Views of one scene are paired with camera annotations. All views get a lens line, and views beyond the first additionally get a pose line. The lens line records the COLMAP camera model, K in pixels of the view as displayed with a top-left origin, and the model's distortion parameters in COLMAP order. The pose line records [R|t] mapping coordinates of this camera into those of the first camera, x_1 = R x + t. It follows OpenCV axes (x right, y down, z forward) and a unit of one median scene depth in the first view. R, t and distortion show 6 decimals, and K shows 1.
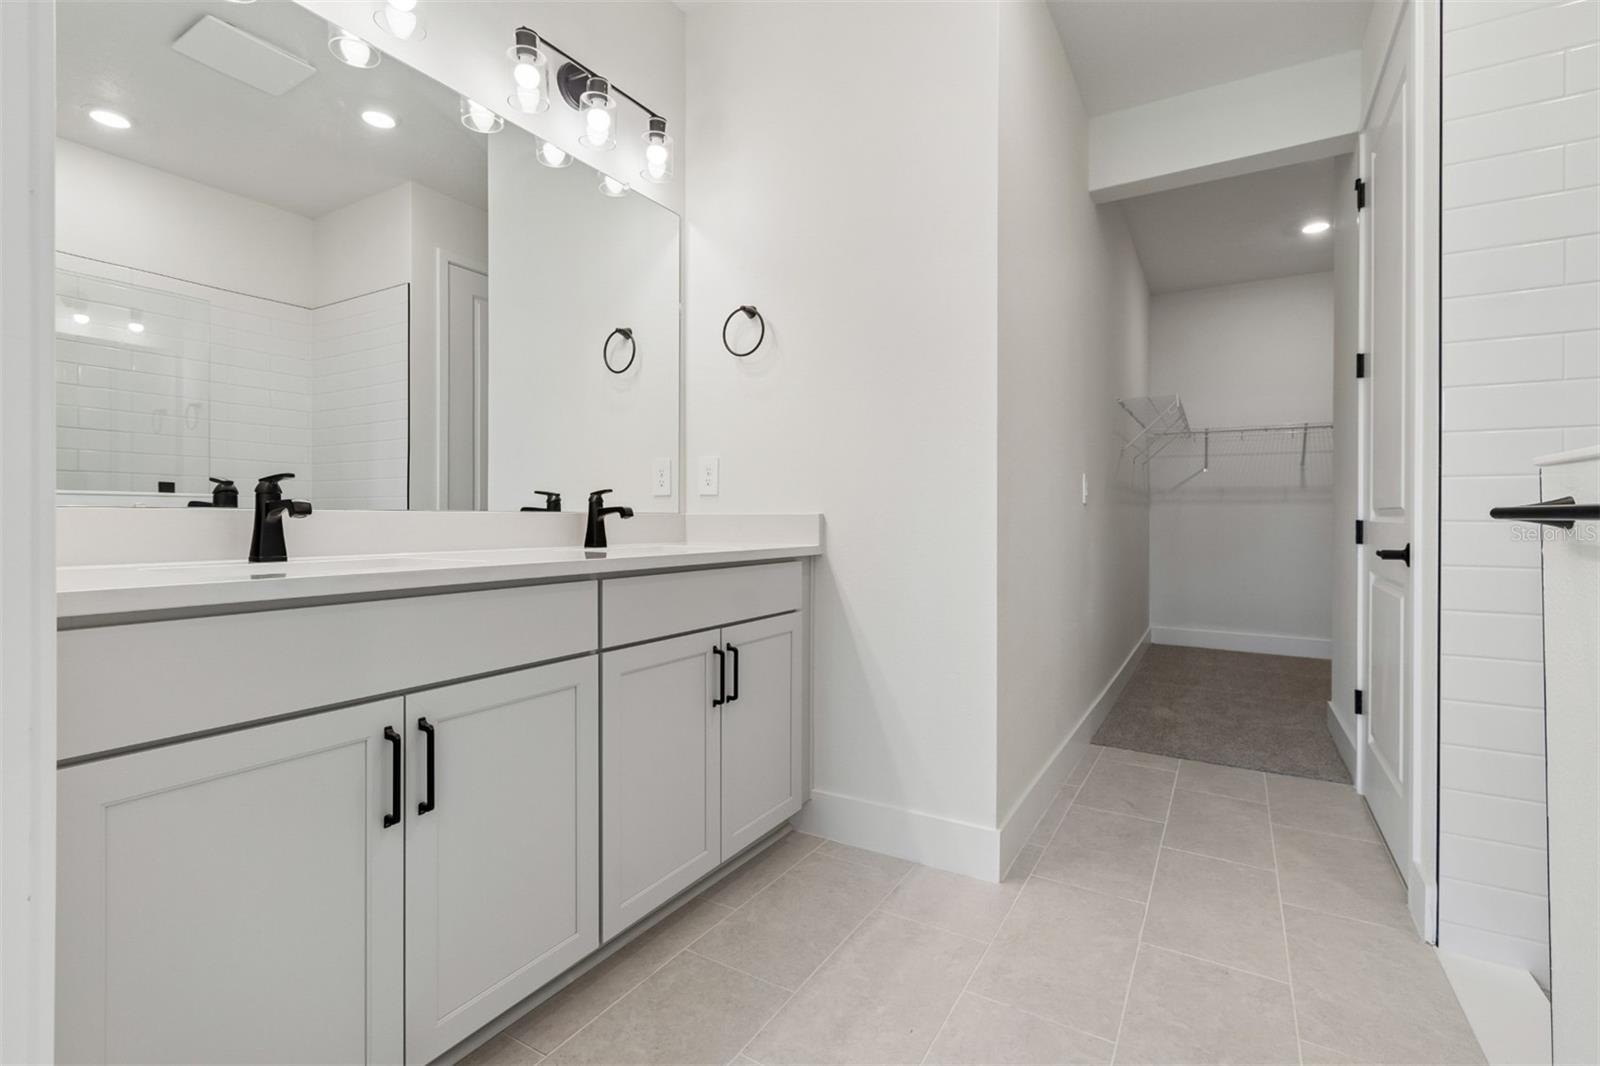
lens RADIAL K [[713.4, 0, 792.8], [0, 713.4, 516.5], [0, 0, 1]] dist [0.001502, -0.000132]
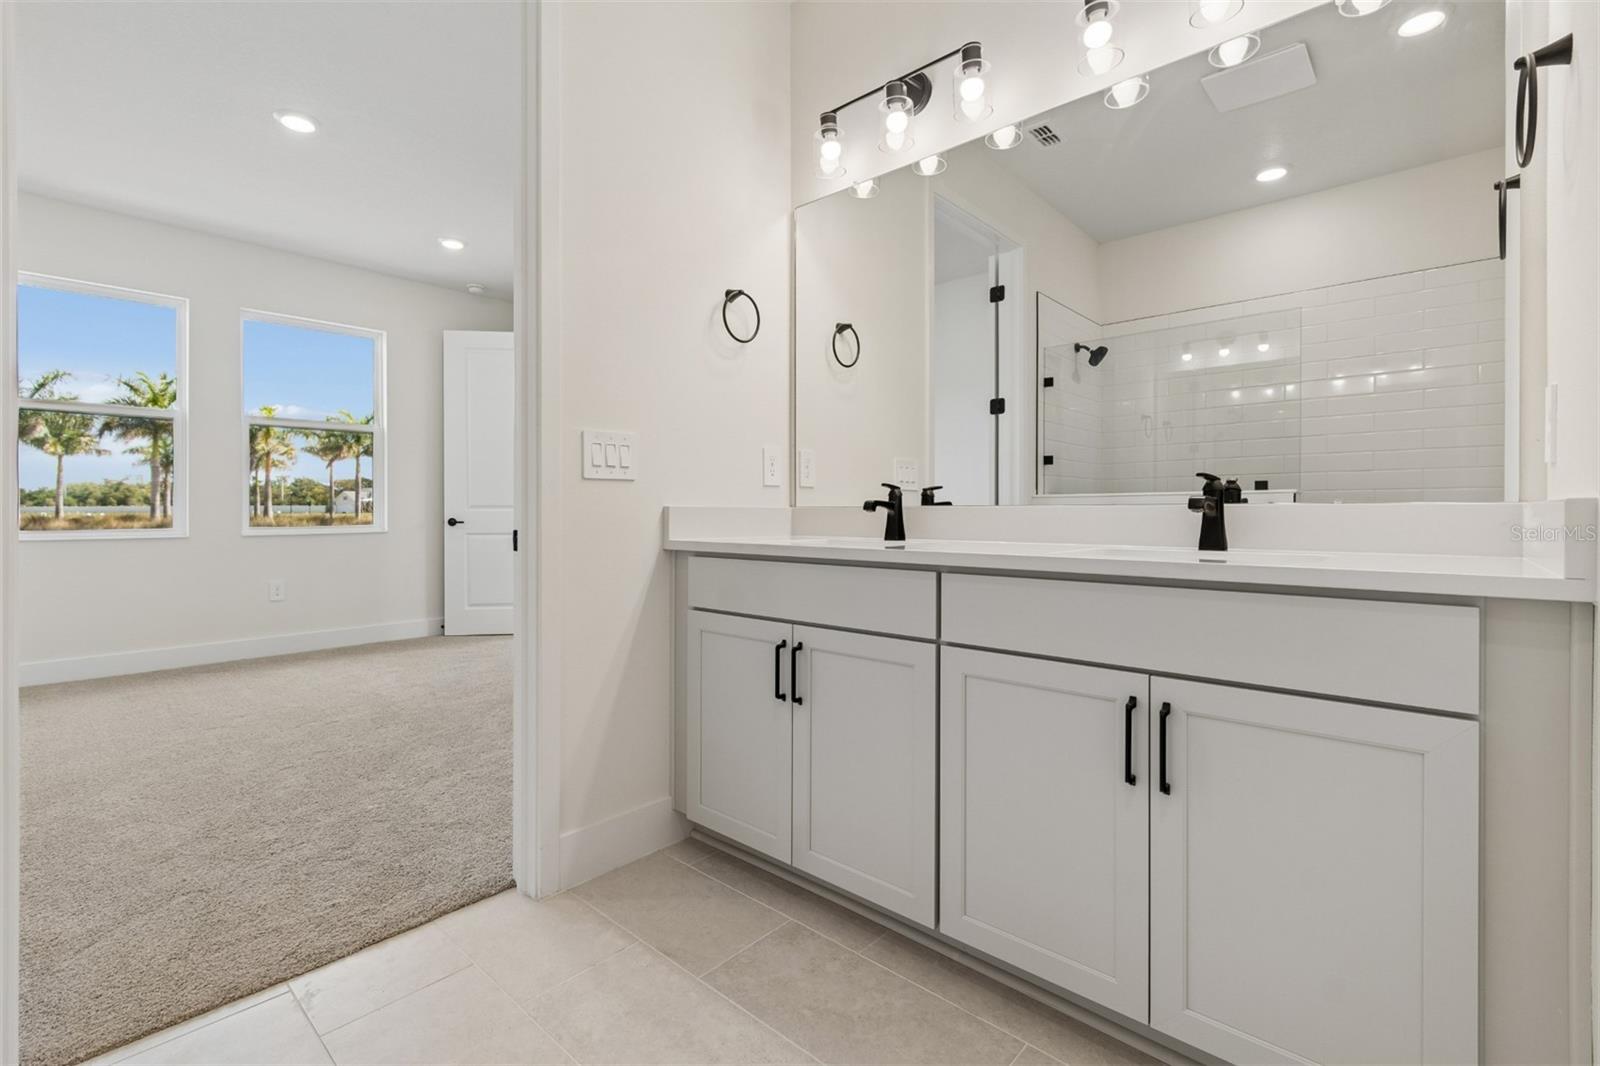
lens RADIAL K [[713.4, 0, 792.8], [0, 713.4, 516.5], [0, 0, 1]] dist [0.001502, -0.000132]
pose [[-0.191292, 0.001065, -0.981533, 0.542019], [0.003820, 0.999993, 0.000341, 0.004934], [0.981526, -0.003684, -0.191295, 0.695274]]
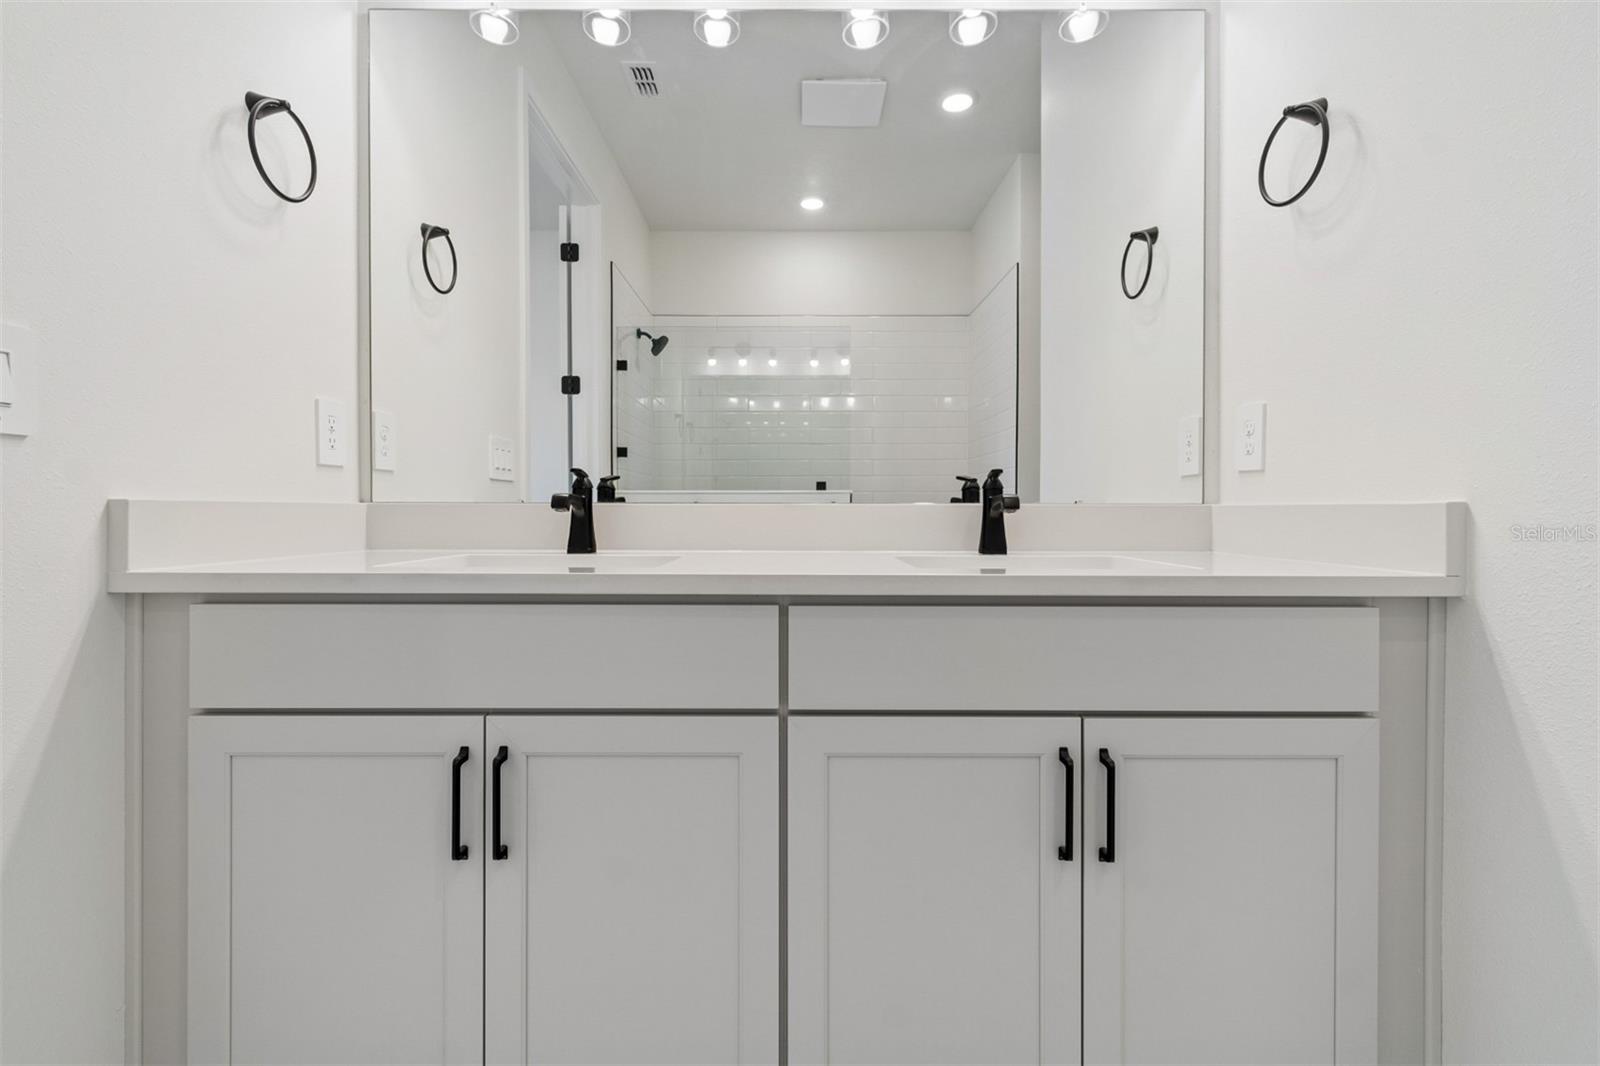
lens RADIAL K [[713.4, 0, 792.8], [0, 713.4, 516.5], [0, 0, 1]] dist [0.001502, -0.000132]
pose [[0.515826, 0.004926, -0.856680, 0.215217], [0.004375, 0.999955, 0.008385, -0.000696], [0.856682, -0.008073, 0.515781, 0.466334]]
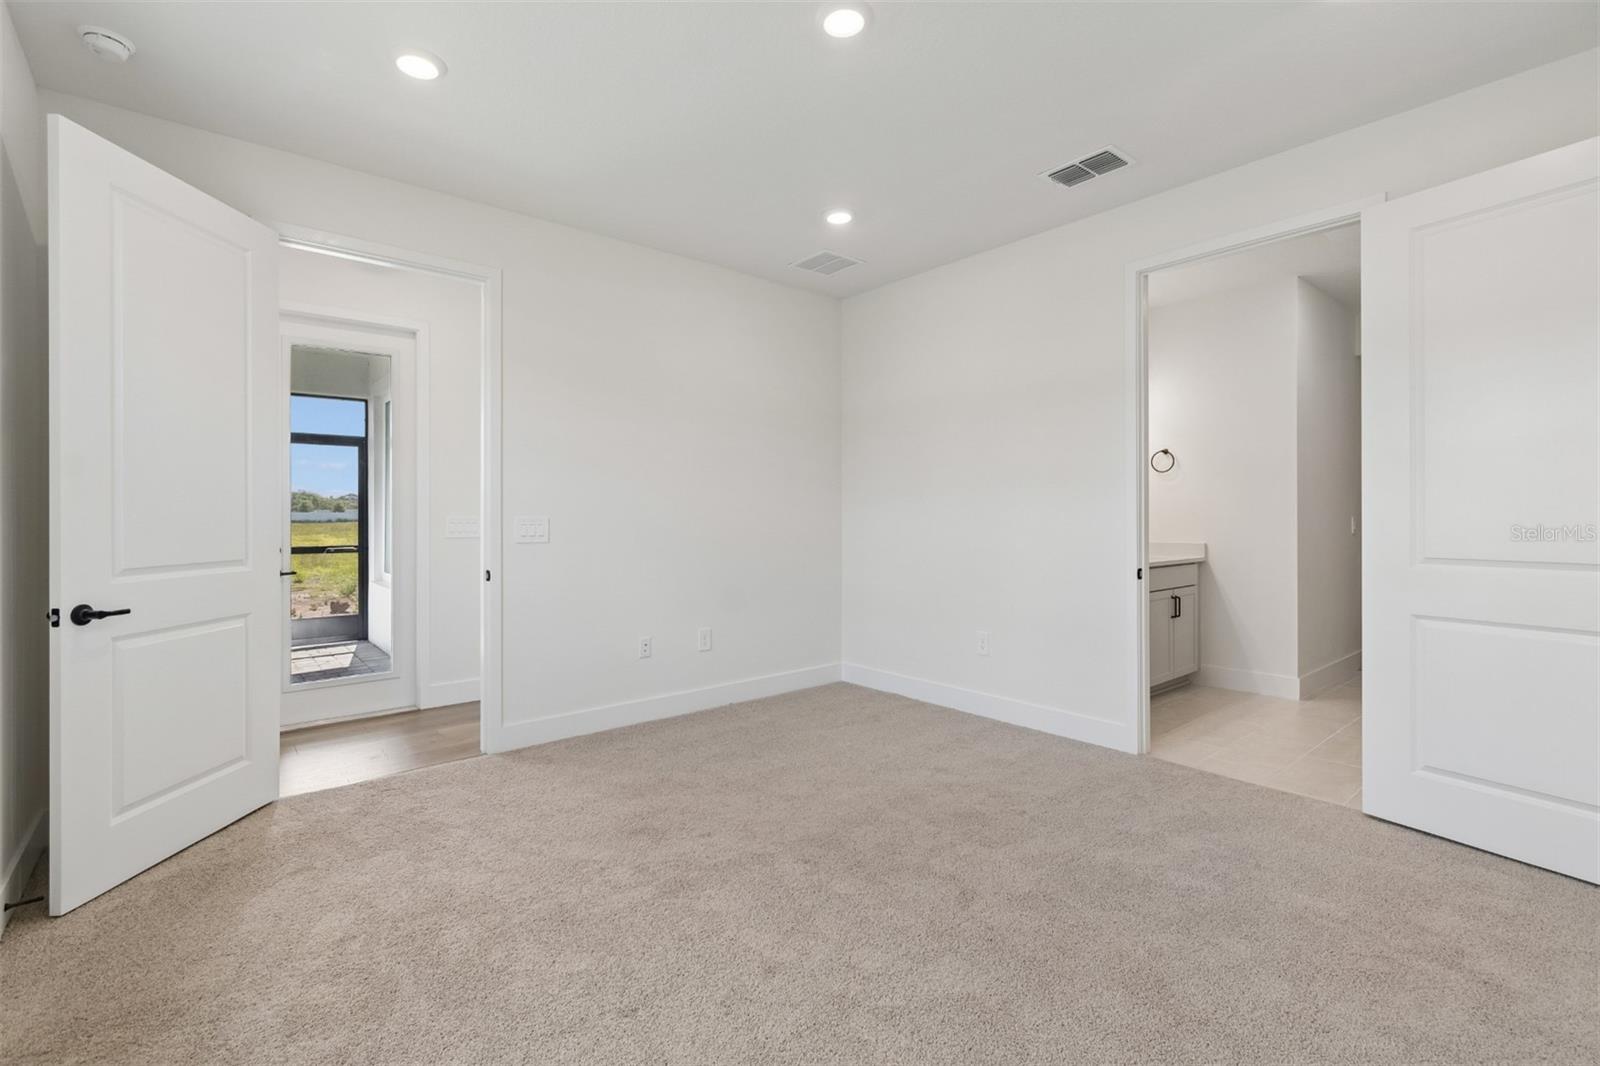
lens RADIAL K [[691.2, 0, 778.6], [0, 691.2, 526.9], [0, 0, 1]] dist [-0.001406, -0.000185]
pose [[0.940535, -0.003880, -0.339675, -0.524191], [0.009823, 0.999827, 0.015779, -0.110502], [0.339555, -0.018177, 0.940411, -1.632737]]
